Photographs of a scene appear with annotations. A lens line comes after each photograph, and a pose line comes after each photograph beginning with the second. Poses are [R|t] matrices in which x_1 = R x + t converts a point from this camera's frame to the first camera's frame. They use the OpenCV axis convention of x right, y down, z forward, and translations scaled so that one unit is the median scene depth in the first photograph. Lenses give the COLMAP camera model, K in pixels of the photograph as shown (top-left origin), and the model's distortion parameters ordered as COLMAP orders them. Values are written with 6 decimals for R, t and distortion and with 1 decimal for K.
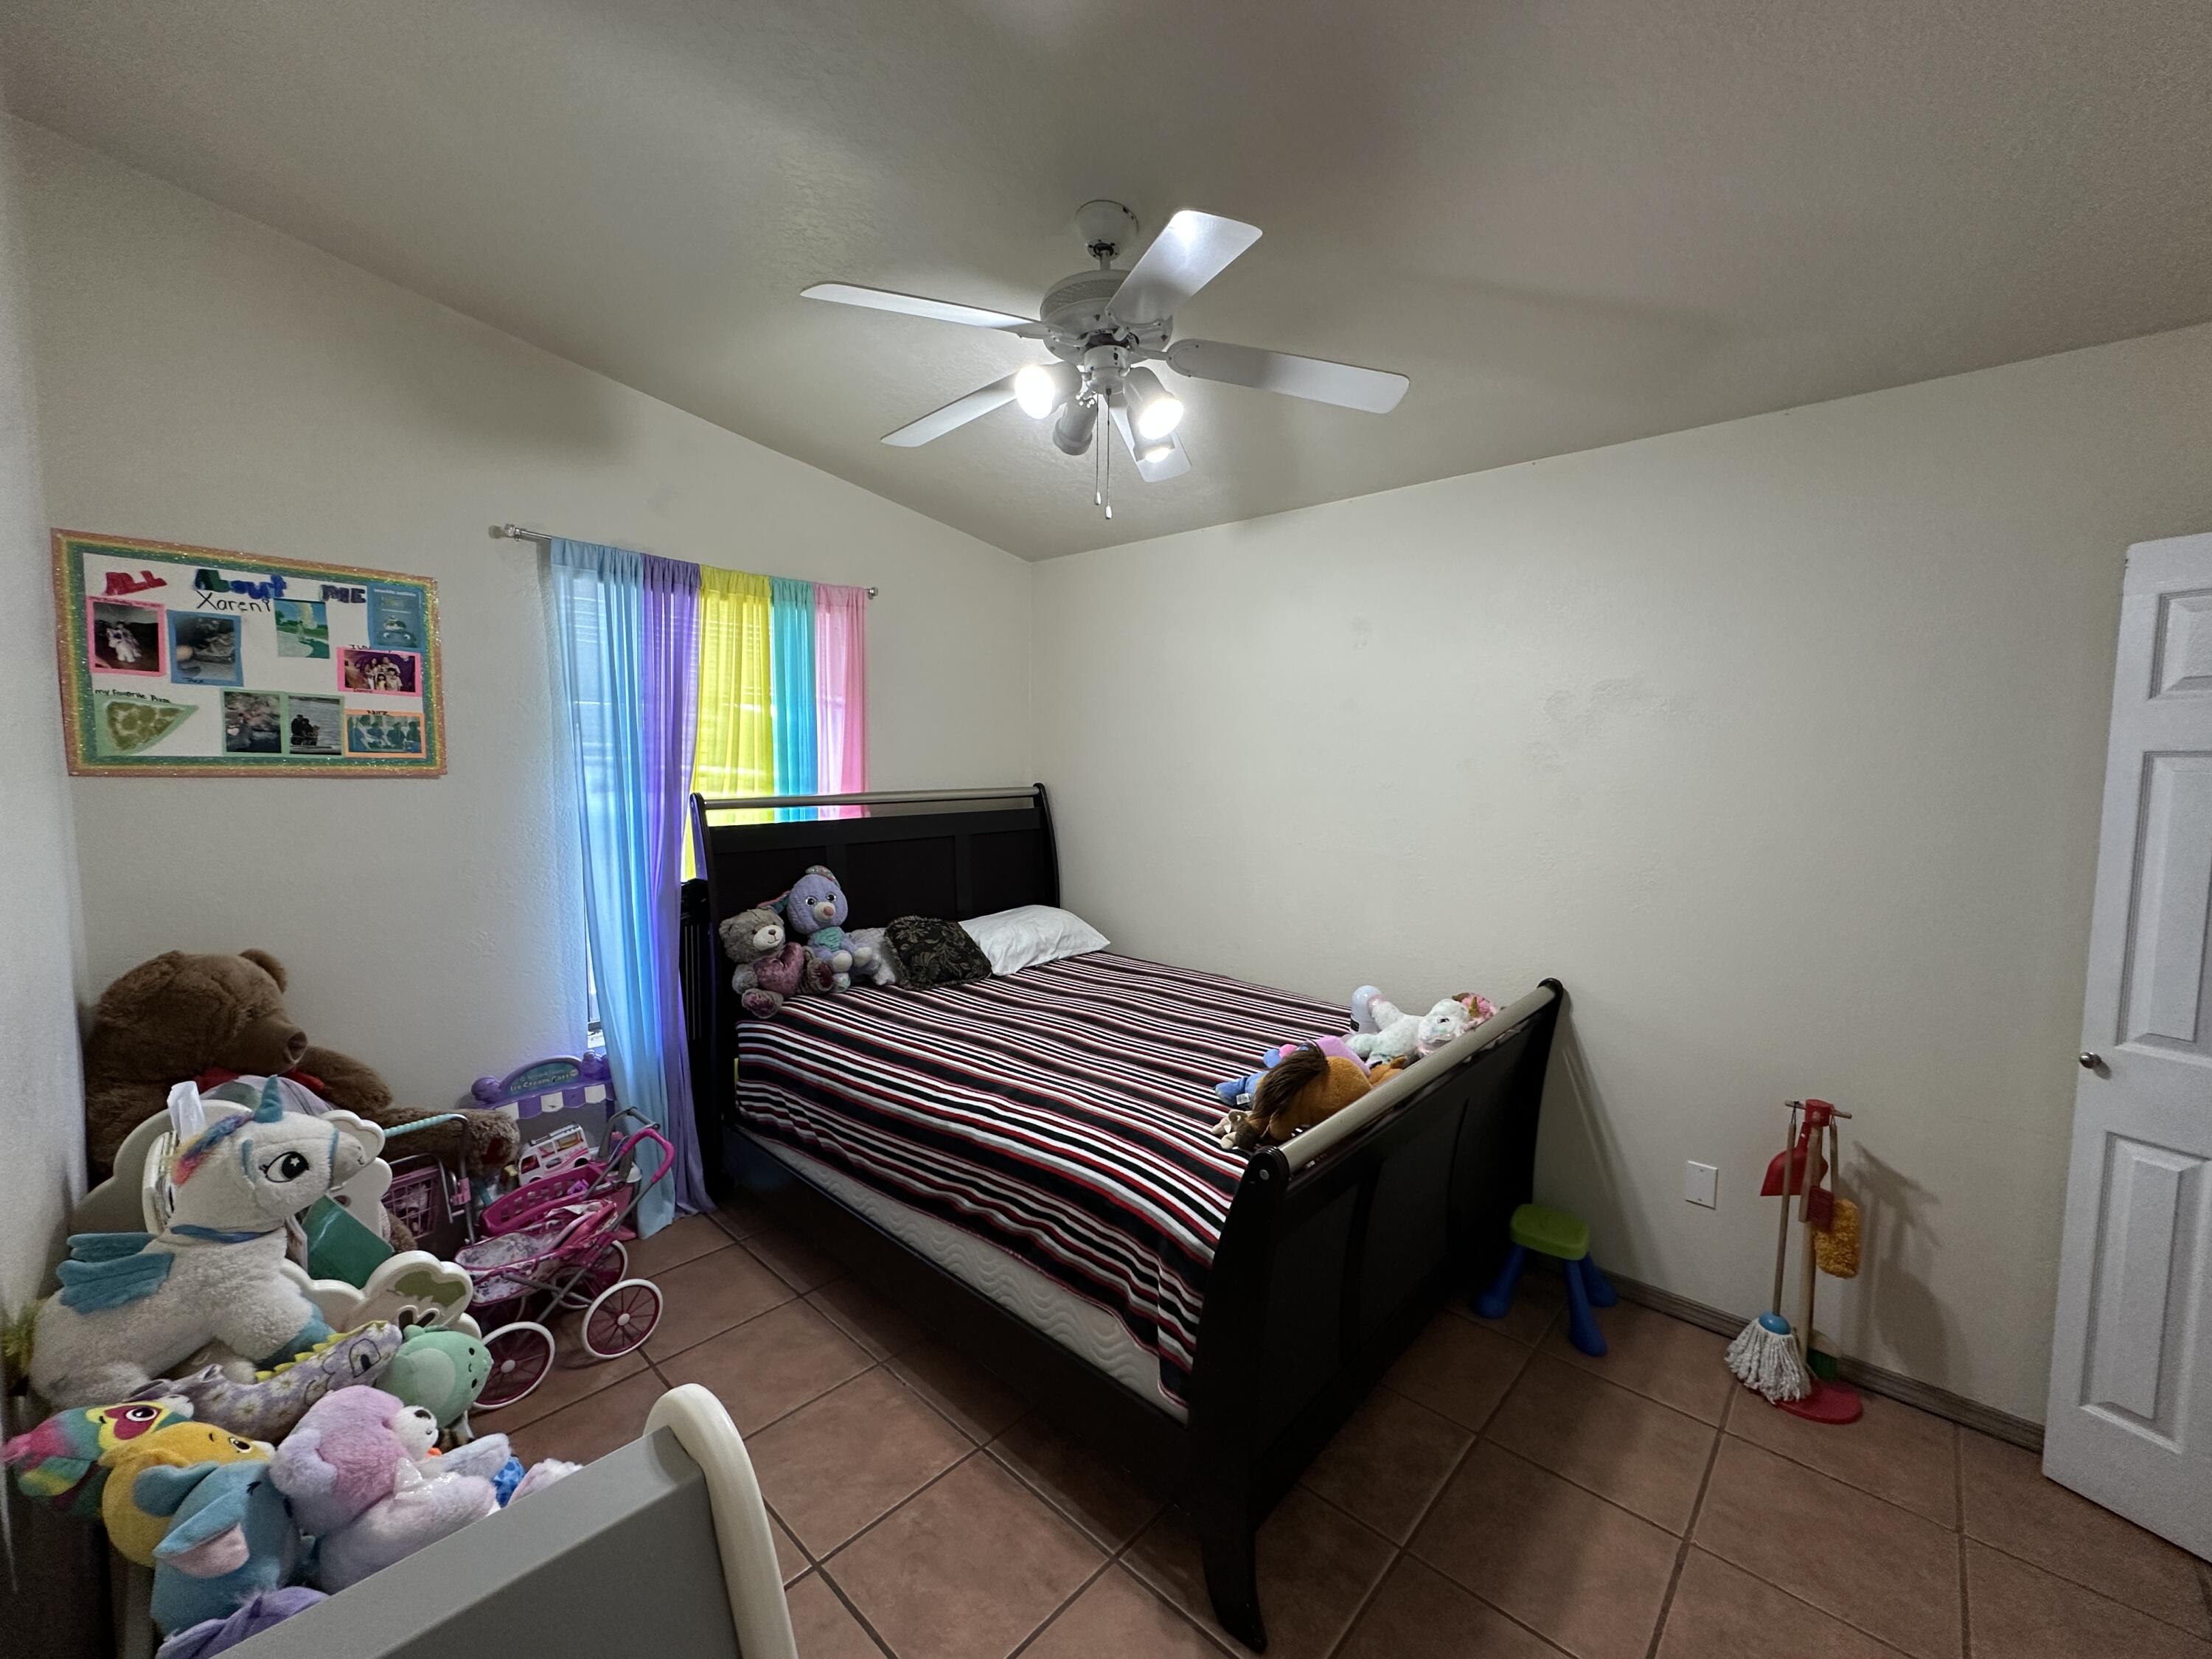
lens RADIAL K [[885.6, 0, 1103.4], [0, 885.6, 836.1], [0, 0, 1]] dist [-0.002541, 0.000271]
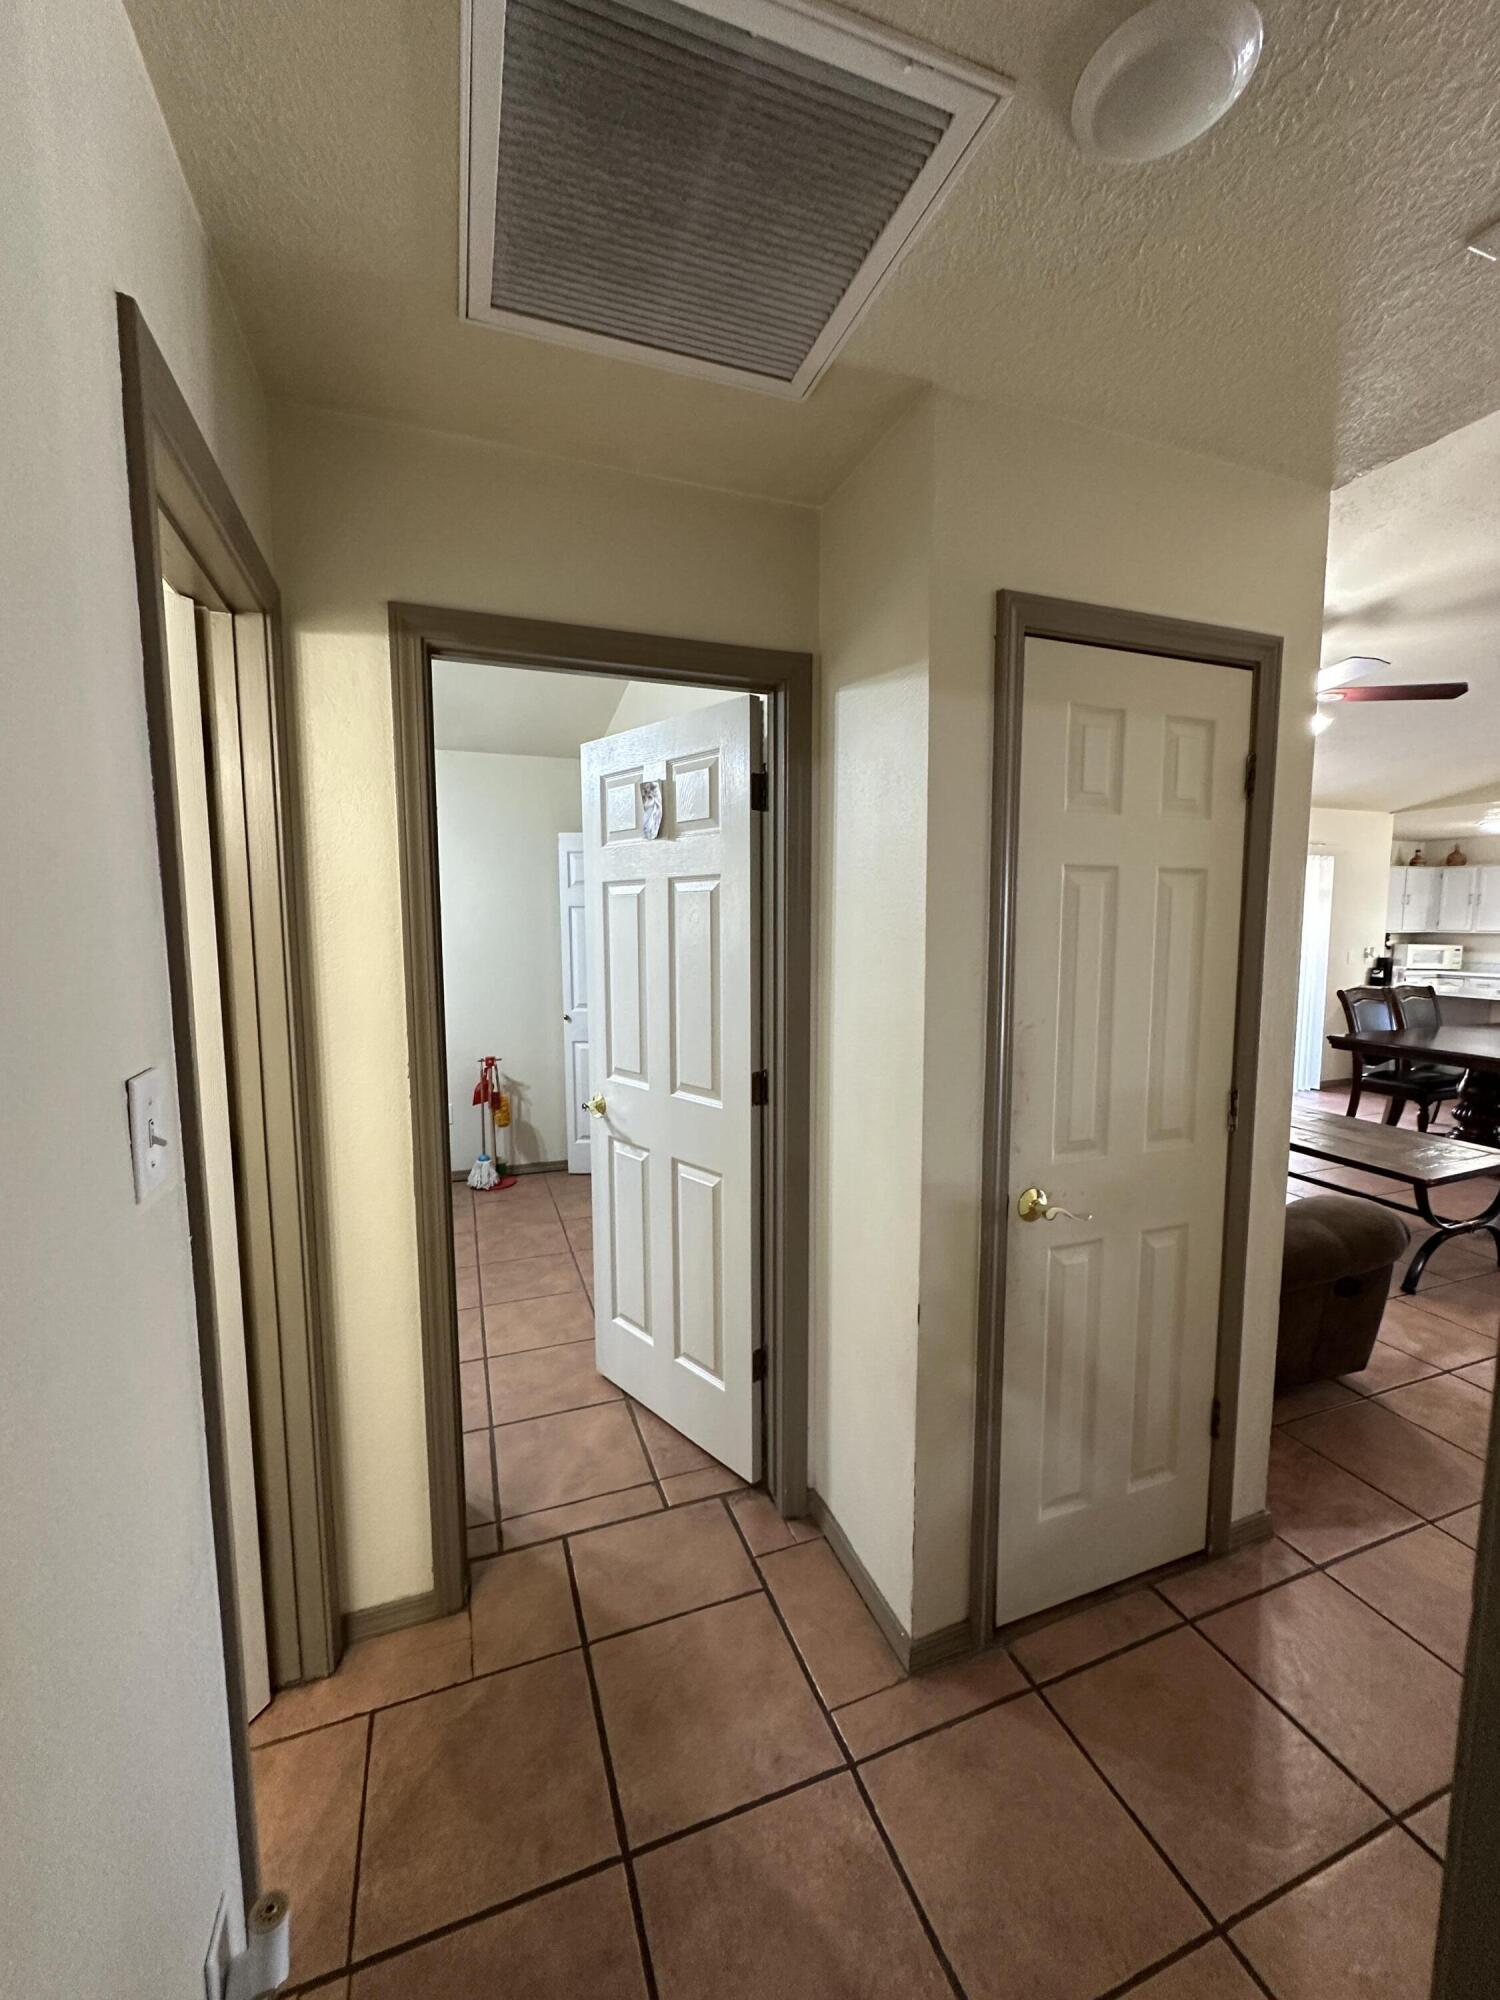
lens RADIAL K [[800.7, 0, 753.8], [0, 800.7, 1000.4], [0, 0, 1]] dist [-0.002541, 0.000271]
pose [[0.451215, -0.100470, 0.886742, -0.731578], [0.078725, 0.994250, 0.072592, 0.056295], [-0.888936, 0.037054, 0.456530, -0.586661]]
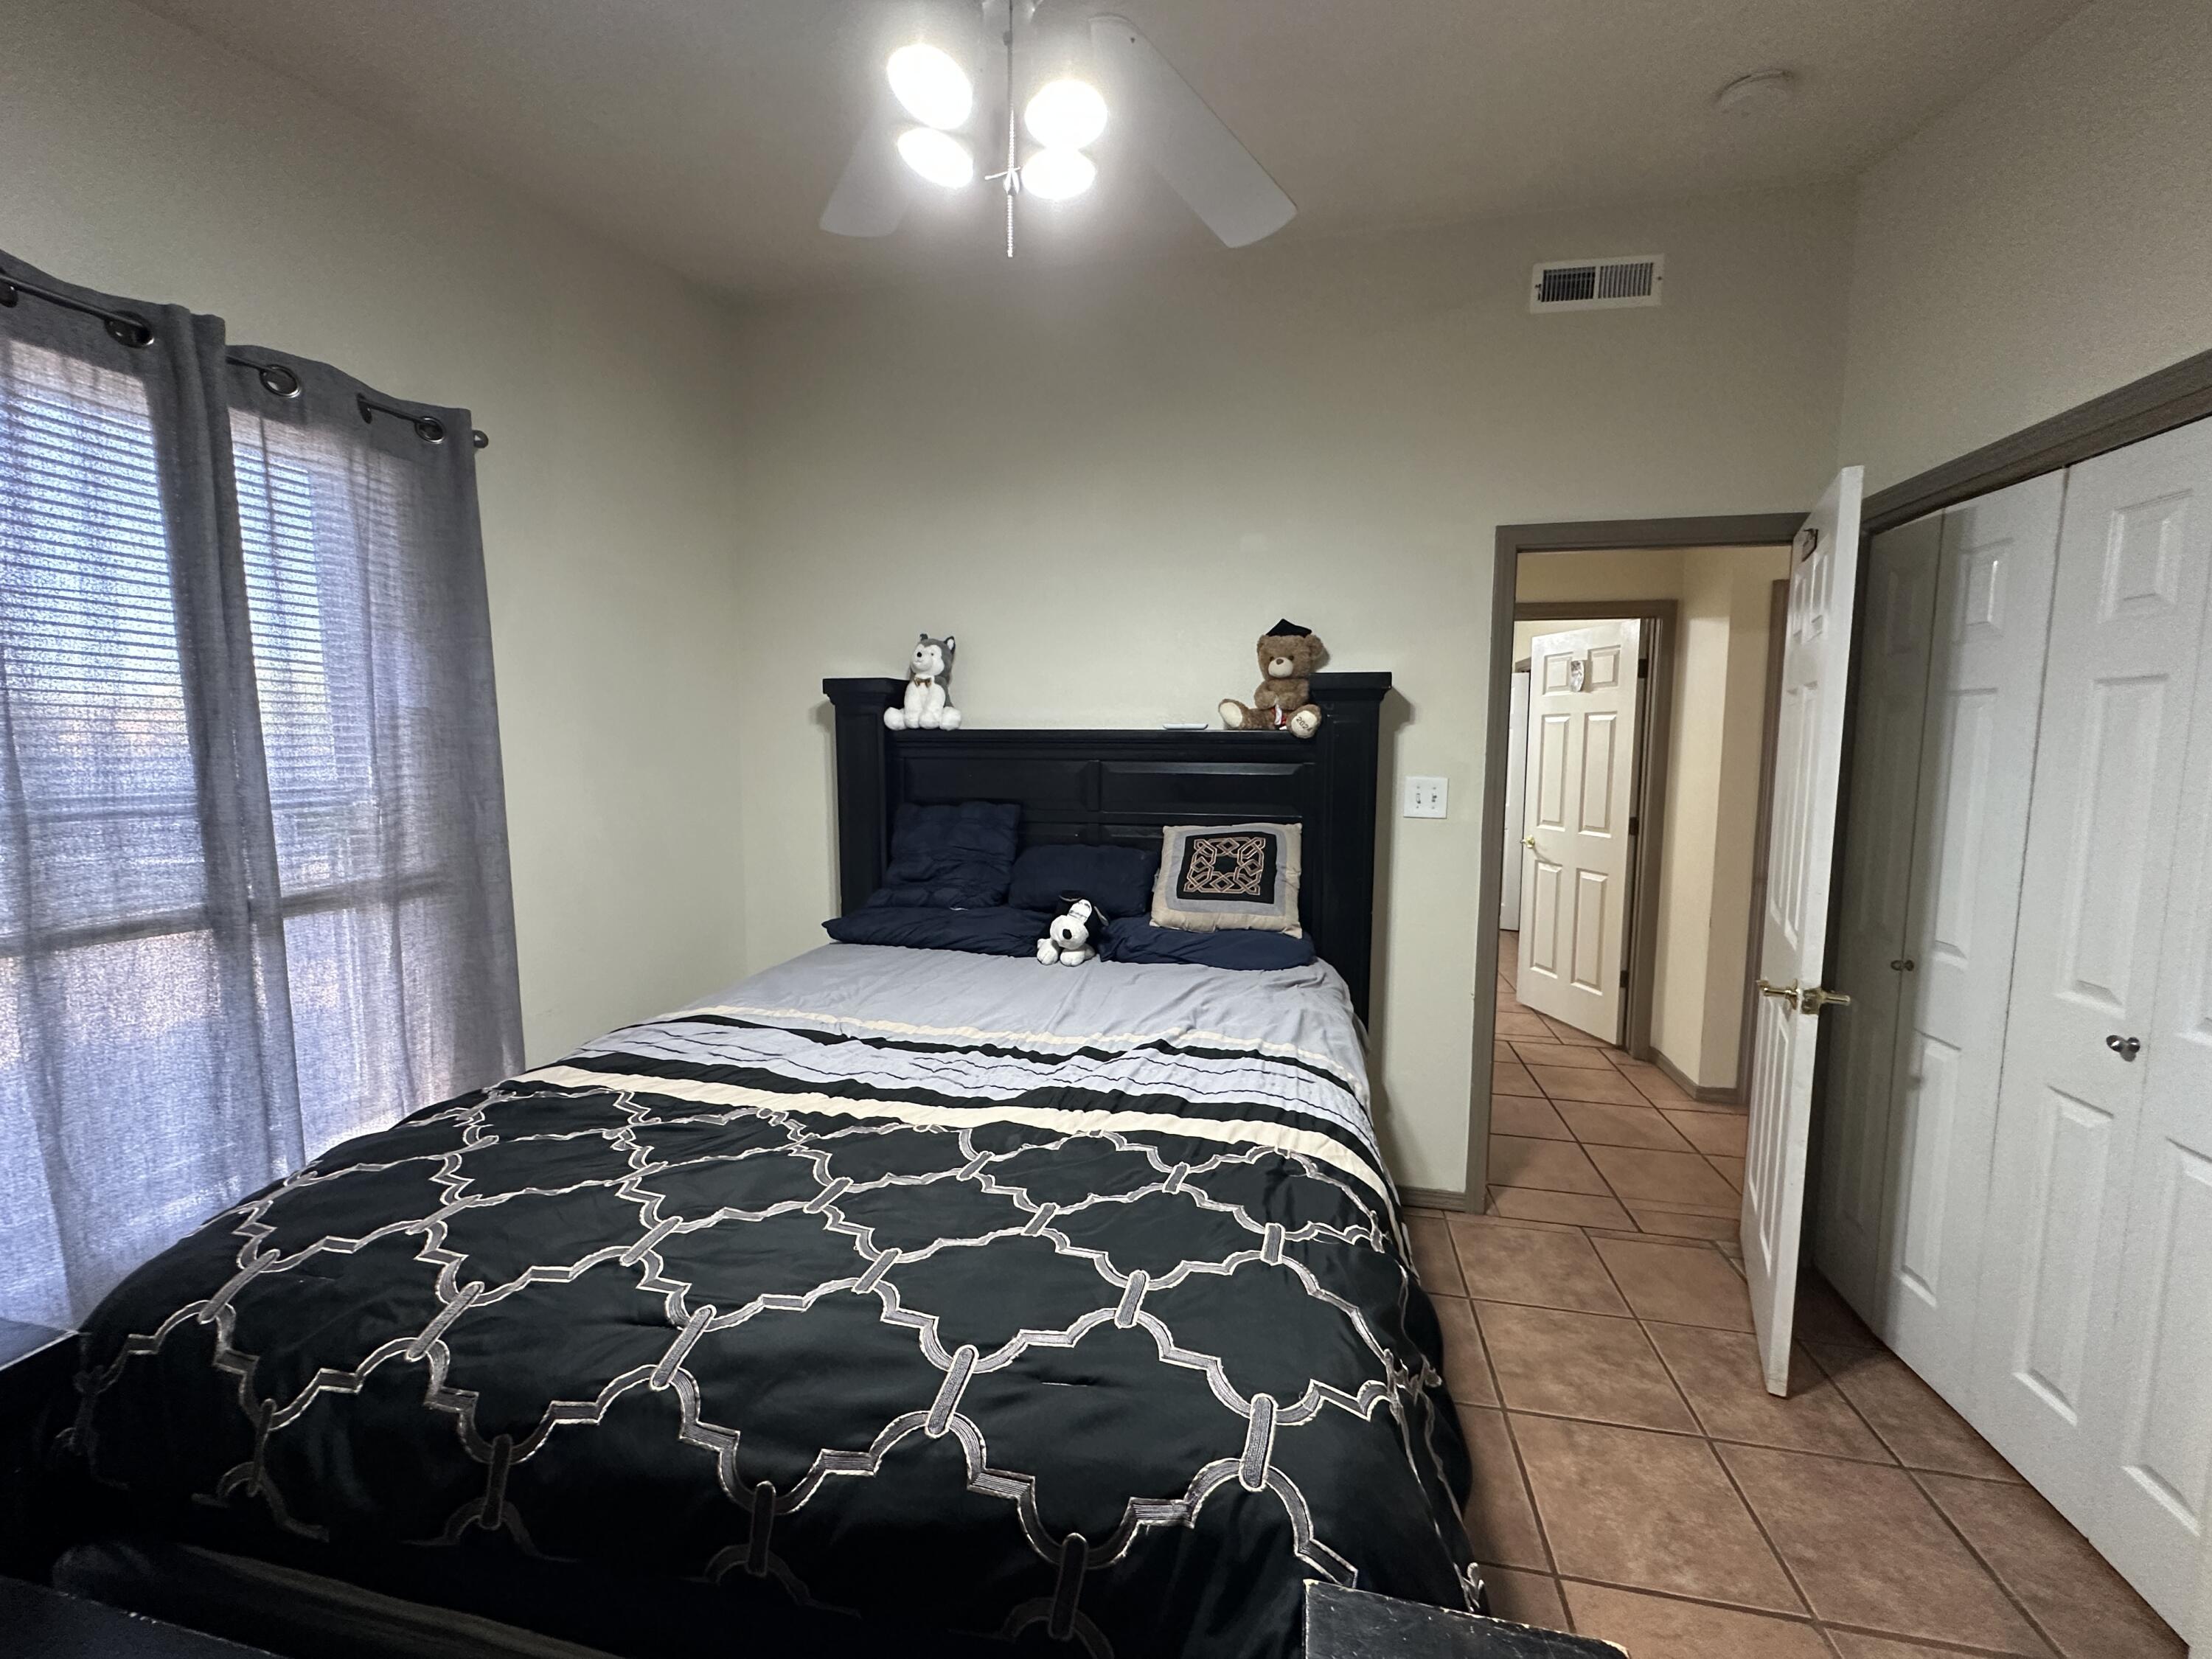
lens RADIAL K [[885.6, 0, 1109.7], [0, 885.6, 828.9], [0, 0, 1]] dist [-0.002541, 0.000271]
pose [[0.859081, -0.051898, 0.509202, -2.938076], [0.043855, 0.998651, 0.027794, 0.198543], [-0.509958, -0.001546, 0.860198, -1.843695]]
